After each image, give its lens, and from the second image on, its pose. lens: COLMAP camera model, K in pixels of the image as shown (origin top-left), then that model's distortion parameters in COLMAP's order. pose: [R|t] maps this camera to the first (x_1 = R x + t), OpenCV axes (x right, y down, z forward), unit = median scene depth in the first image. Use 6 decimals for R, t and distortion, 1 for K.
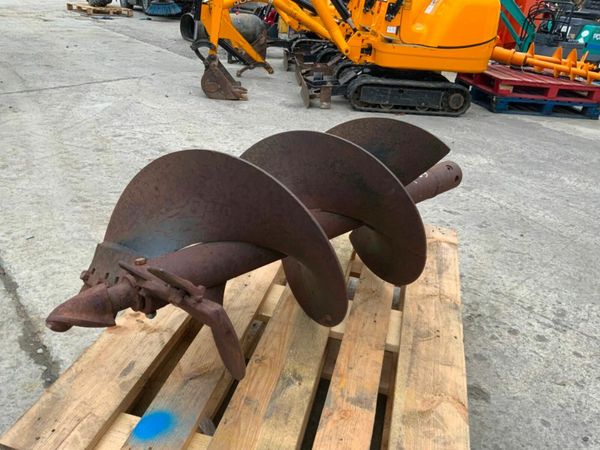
lens RADIAL K [[498.1, 0, 300.0], [0, 498.1, 225.0], [0, 0, 1]] dist [0.066005, -0.127777]
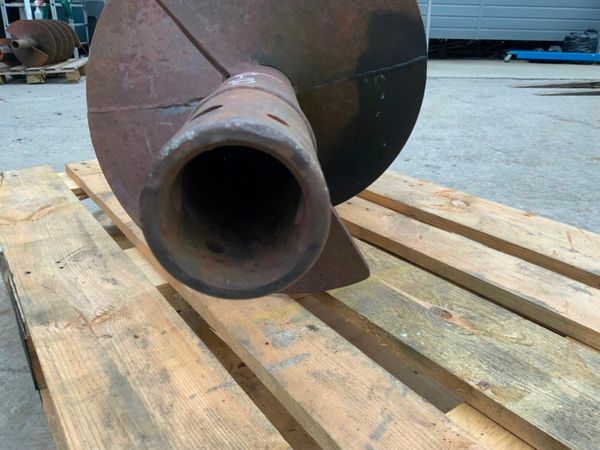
lens RADIAL K [[498.1, 0, 300.0], [0, 498.1, 225.0], [0, 0, 1]] dist [0.066005, -0.127777]
pose [[-0.655544, 0.197832, -0.728783, 0.328539], [-0.390409, 0.737310, 0.551321, -0.156653], [0.646408, 0.645938, -0.406104, 0.898166]]
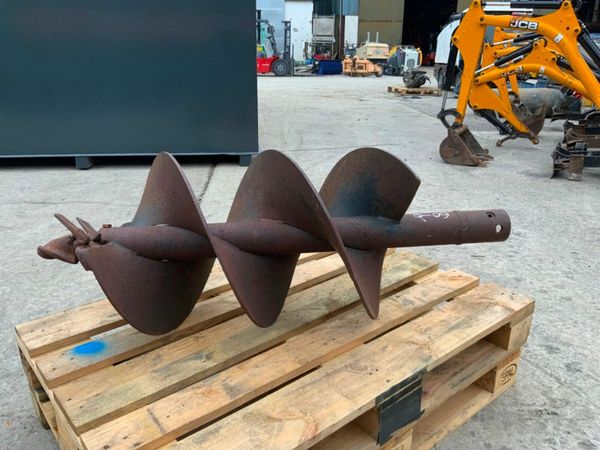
lens RADIAL K [[498.1, 0, 300.0], [0, 498.1, 225.0], [0, 0, 1]] dist [0.066005, -0.127777]
pose [[0.807023, 0.119048, -0.578396, 0.435309], [-0.204128, 0.975328, -0.084070, 0.037070], [0.554117, 0.185913, 0.811413, 0.078334]]
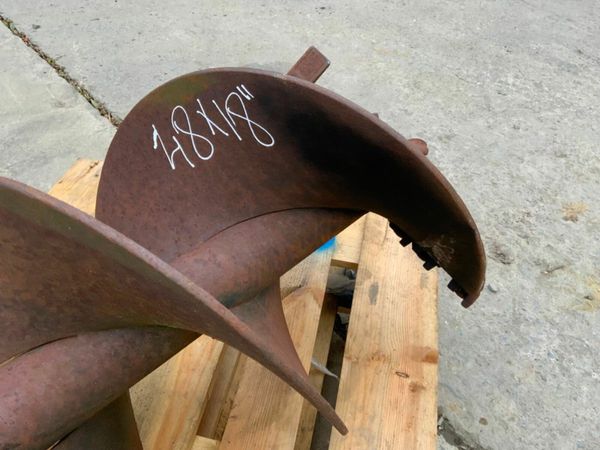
lens RADIAL K [[498.1, 0, 300.0], [0, 498.1, 225.0], [0, 0, 1]] dist [0.066005, -0.127777]
pose [[-0.990008, -0.073923, -0.120079, -0.056002], [-0.137870, 0.328750, 0.934299, -0.292522], [-0.029590, 0.941519, -0.335657, 0.645545]]
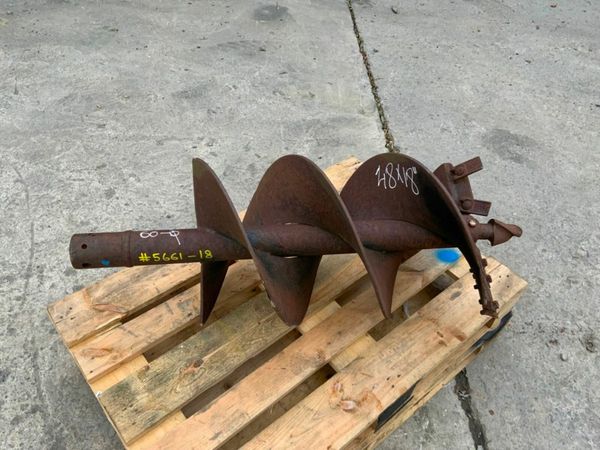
lens RADIAL K [[494.4, 0, 299.7], [0, 494.4, 226.8], [0, 0, 1]] dist [0.117852, -0.226889]
pose [[-0.794147, -0.522548, 0.310280, -0.178486], [0.147428, 0.329658, 0.932518, -0.673997], [-0.589572, 0.786301, -0.184758, 0.757932]]
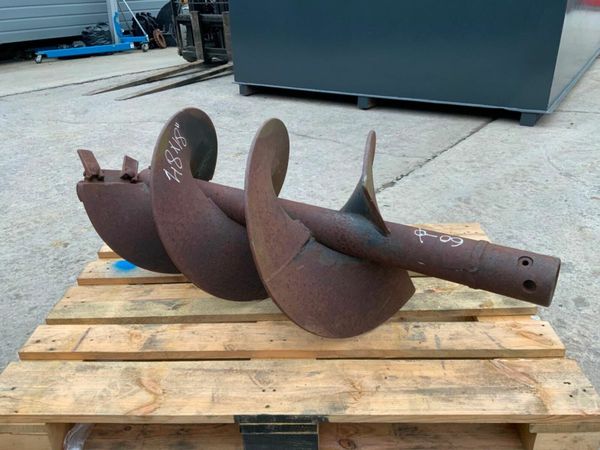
lens RADIAL K [[498.1, 0, 300.0], [0, 498.1, 225.0], [0, 0, 1]] dist [0.066005, -0.127777]
pose [[0.214354, 0.336836, -0.916839, 0.610183], [-0.388621, 0.890574, 0.236329, -0.150971], [0.896117, 0.305644, 0.321800, 0.456805]]
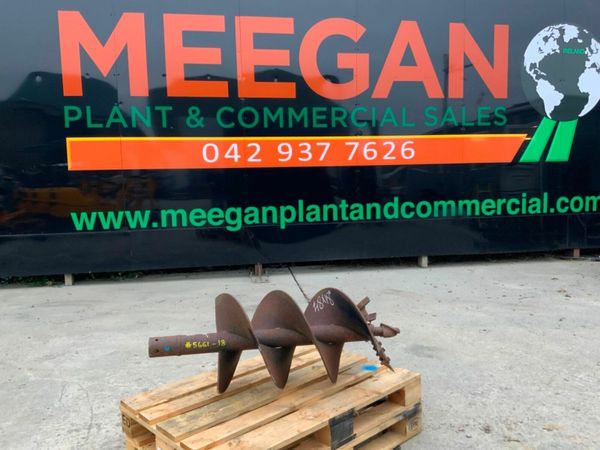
lens RADIAL K [[498.1, 0, 300.0], [0, 498.1, 225.0], [0, 0, 1]] dist [0.066005, -0.127777]
pose [[-0.840738, -0.120264, 0.527917, -0.659040], [0.188587, 0.848922, 0.493727, -0.863662], [-0.507538, 0.514654, -0.691040, 1.336901]]
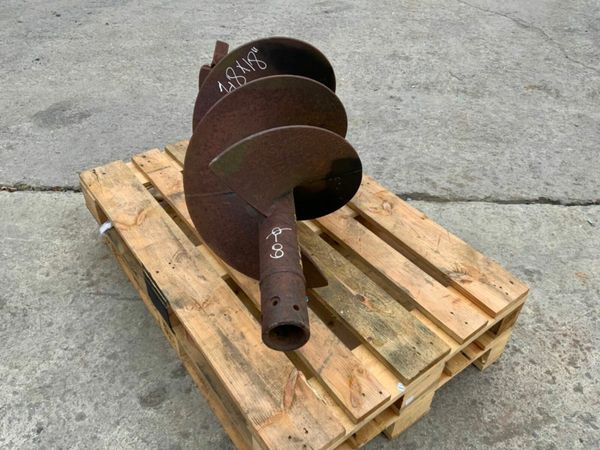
lens RADIAL K [[494.4, 0, 299.7], [0, 494.4, 226.8], [0, 0, 1]] dist [0.117852, -0.226889]
pose [[-0.628941, 0.423665, -0.651875, 0.508982], [-0.418378, 0.522275, 0.743094, -0.501966], [0.655281, 0.740092, -0.151229, 0.839387]]
